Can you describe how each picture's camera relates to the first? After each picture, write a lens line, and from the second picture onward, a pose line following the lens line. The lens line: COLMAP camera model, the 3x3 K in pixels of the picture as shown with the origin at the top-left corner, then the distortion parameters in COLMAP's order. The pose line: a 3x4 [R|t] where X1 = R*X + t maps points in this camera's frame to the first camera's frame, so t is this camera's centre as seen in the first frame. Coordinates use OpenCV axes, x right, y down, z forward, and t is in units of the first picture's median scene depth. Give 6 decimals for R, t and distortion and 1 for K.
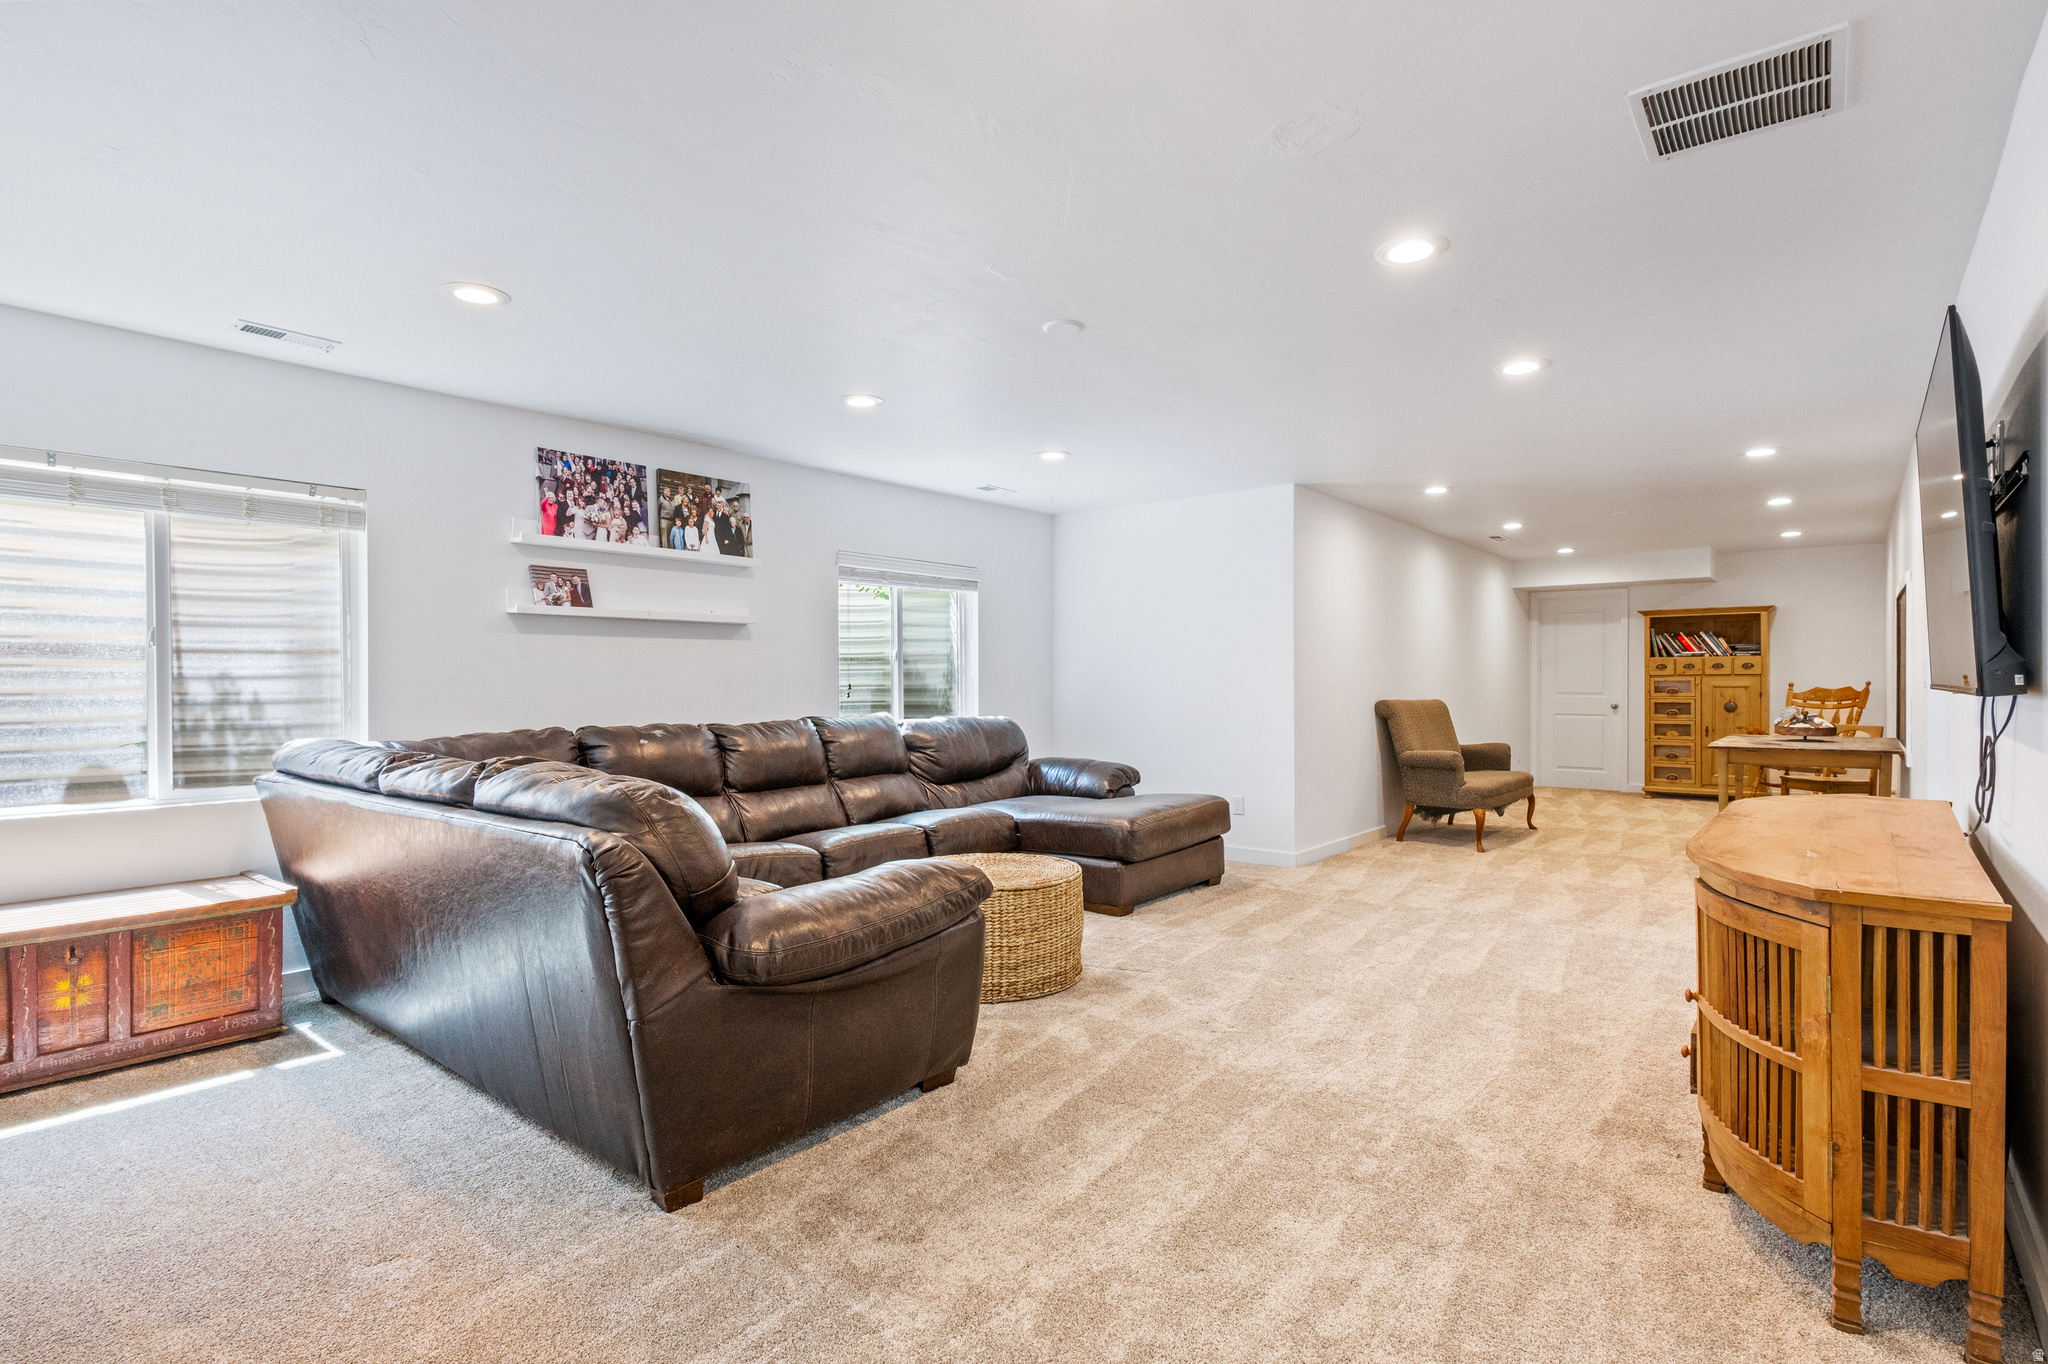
lens RADIAL K [[1017.3, 0, 1004.5], [0, 1017.3, 685.0], [0, 0, 1]] dist [-0.004346, 0.004923]
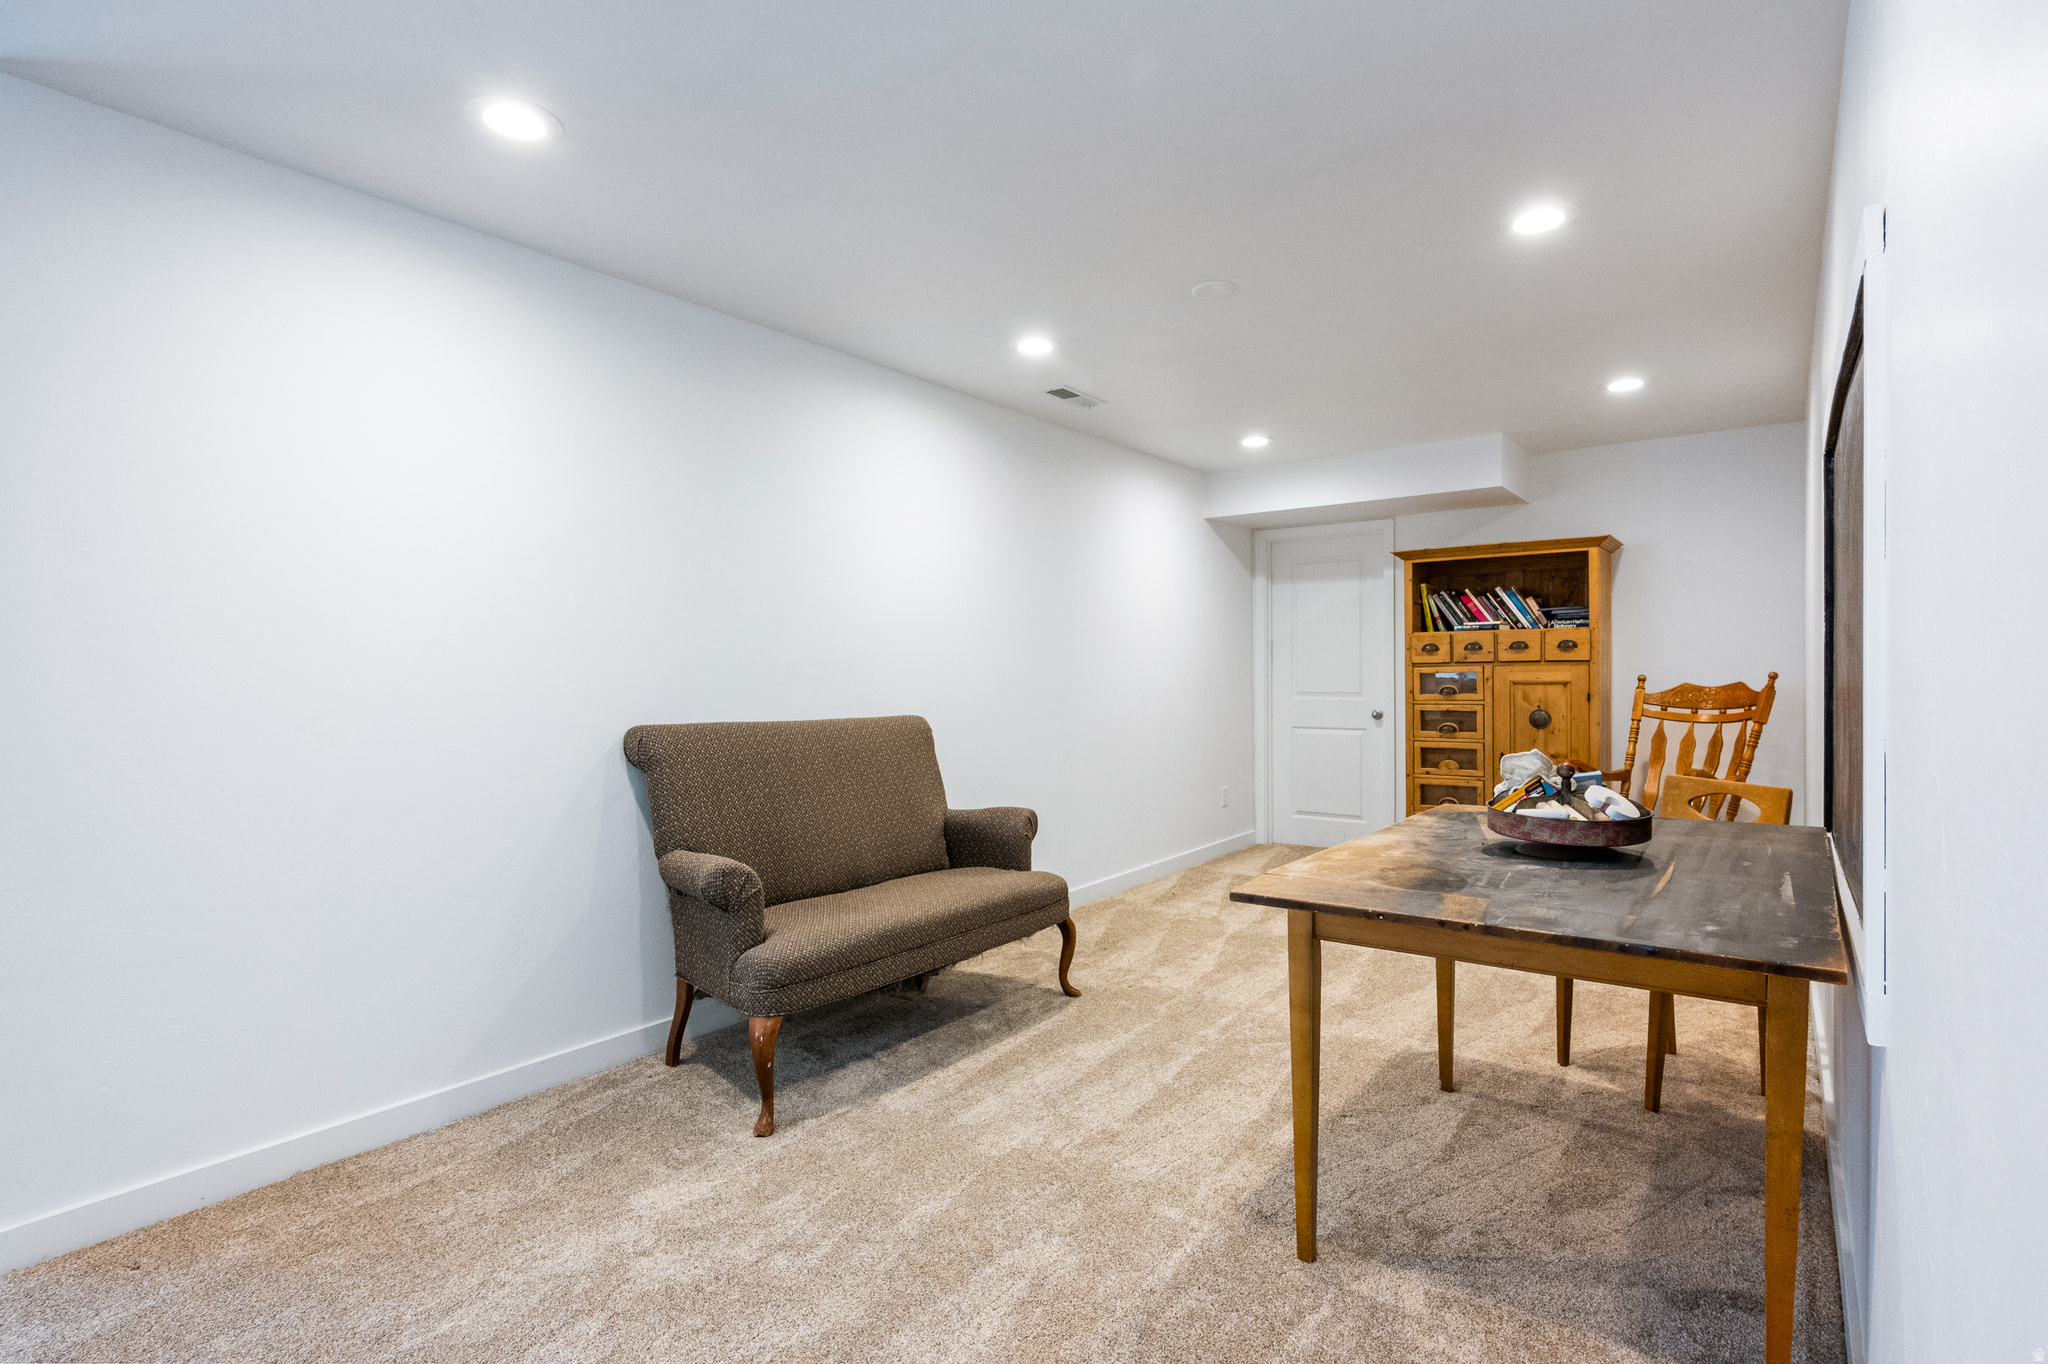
lens RADIAL K [[1017.3, 0, 995.5], [0, 1017.3, 690.0], [0, 0, 1]] dist [-0.004346, 0.004923]
pose [[0.999373, -0.007084, 0.034703, 0.392308], [0.006642, 0.999896, 0.012813, -0.003467], [-0.034790, -0.012575, 0.999316, 0.446872]]
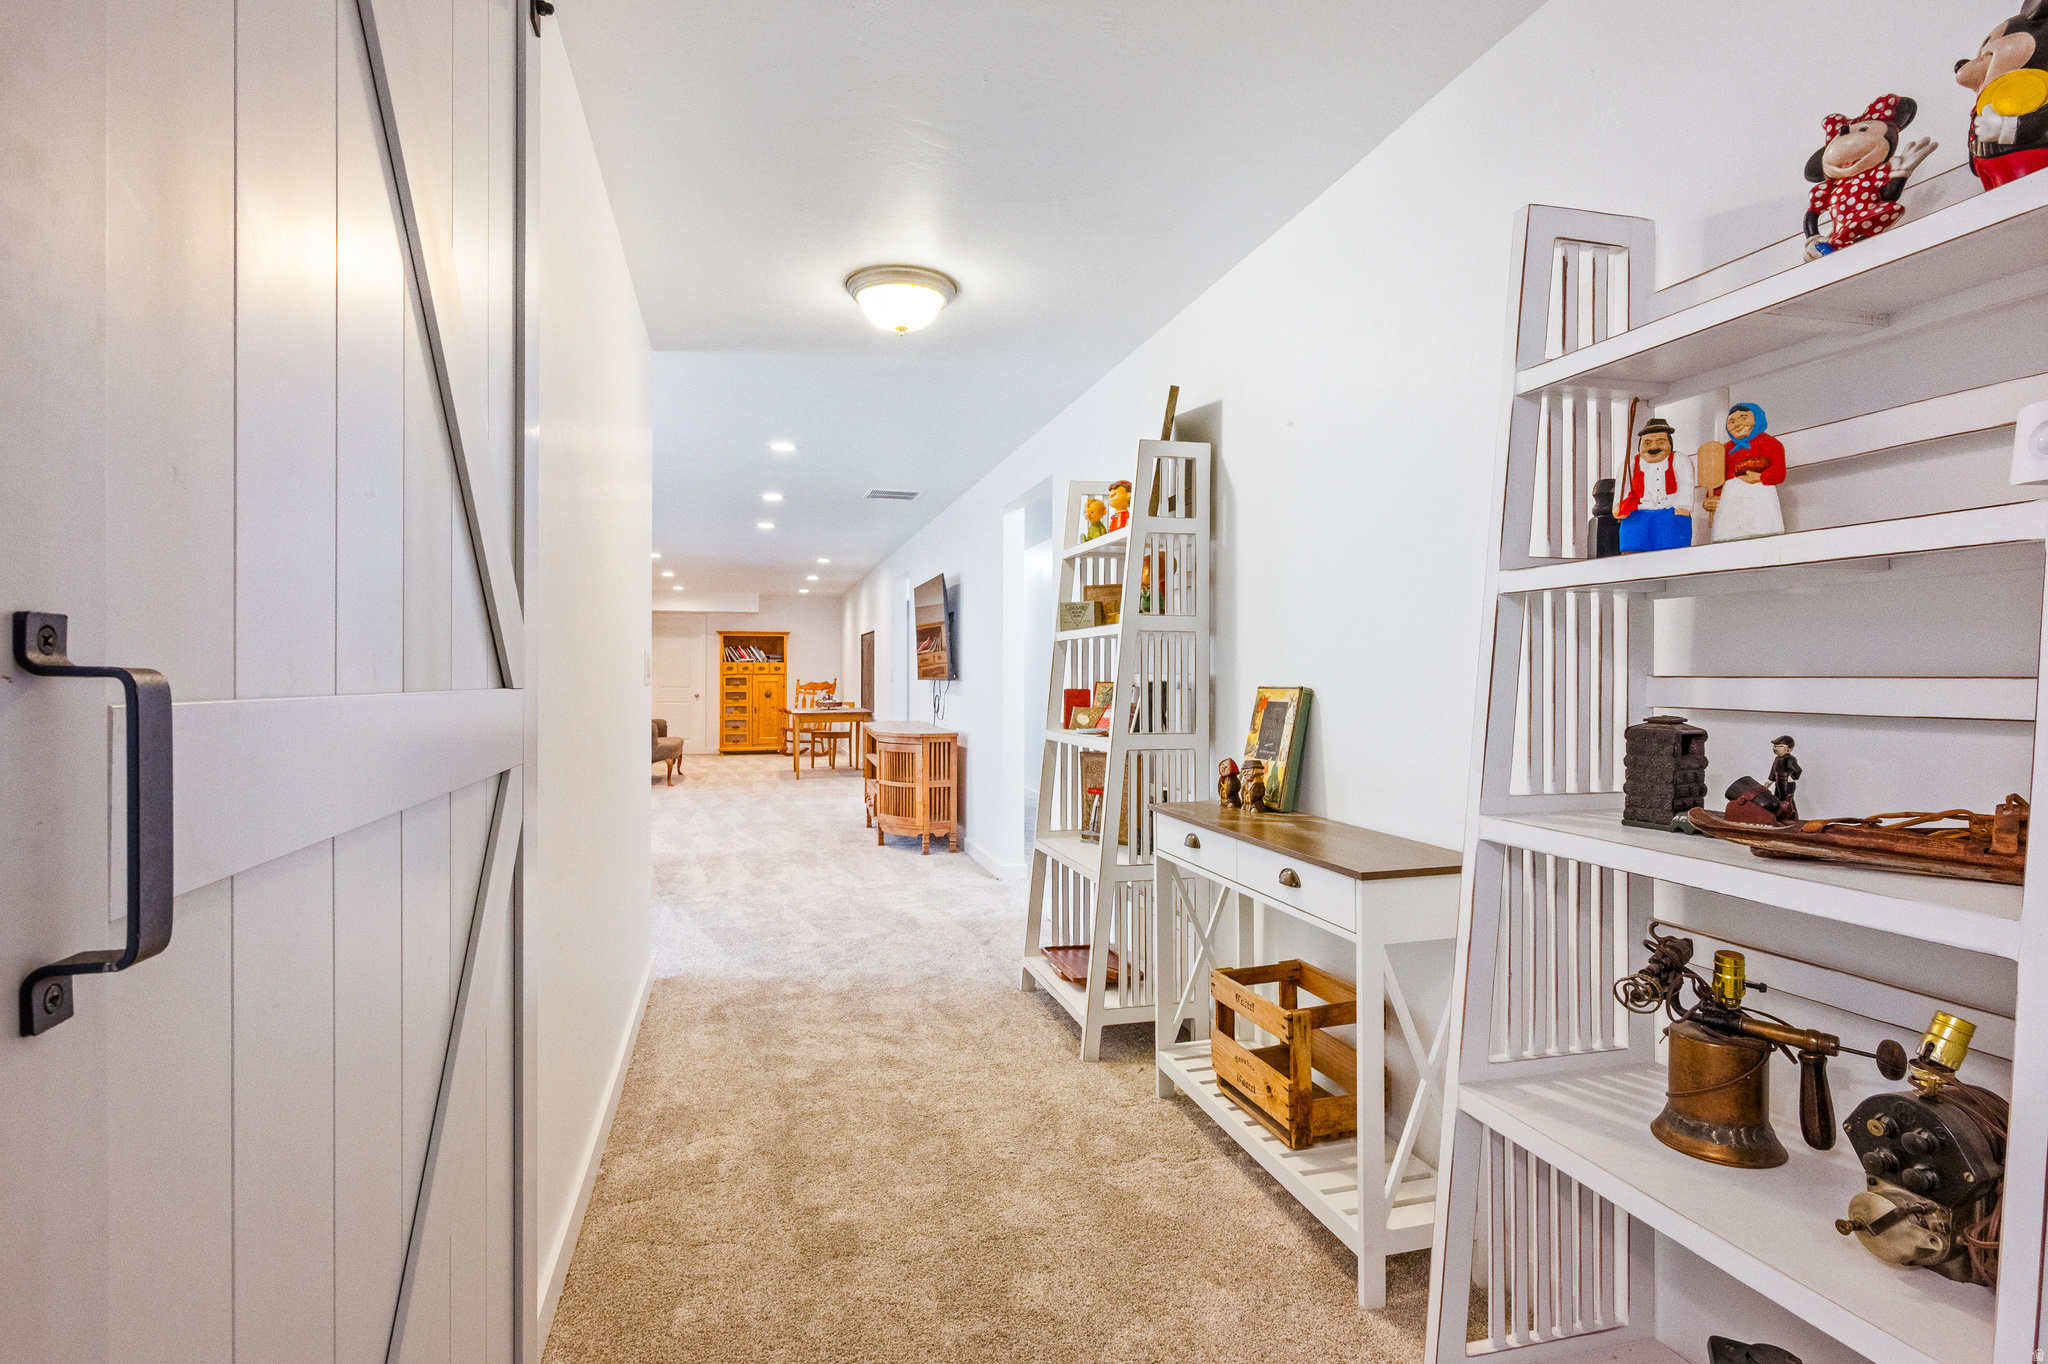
lens RADIAL K [[1017.3, 0, 1019.5], [0, 1017.3, 679.7], [0, 0, 1]] dist [-0.004346, 0.004923]
pose [[0.584028, 0.001769, 0.811732, -0.348005], [0.002325, 0.999990, -0.003852, 0.005920], [-0.811730, 0.004136, 0.584018, -0.250062]]
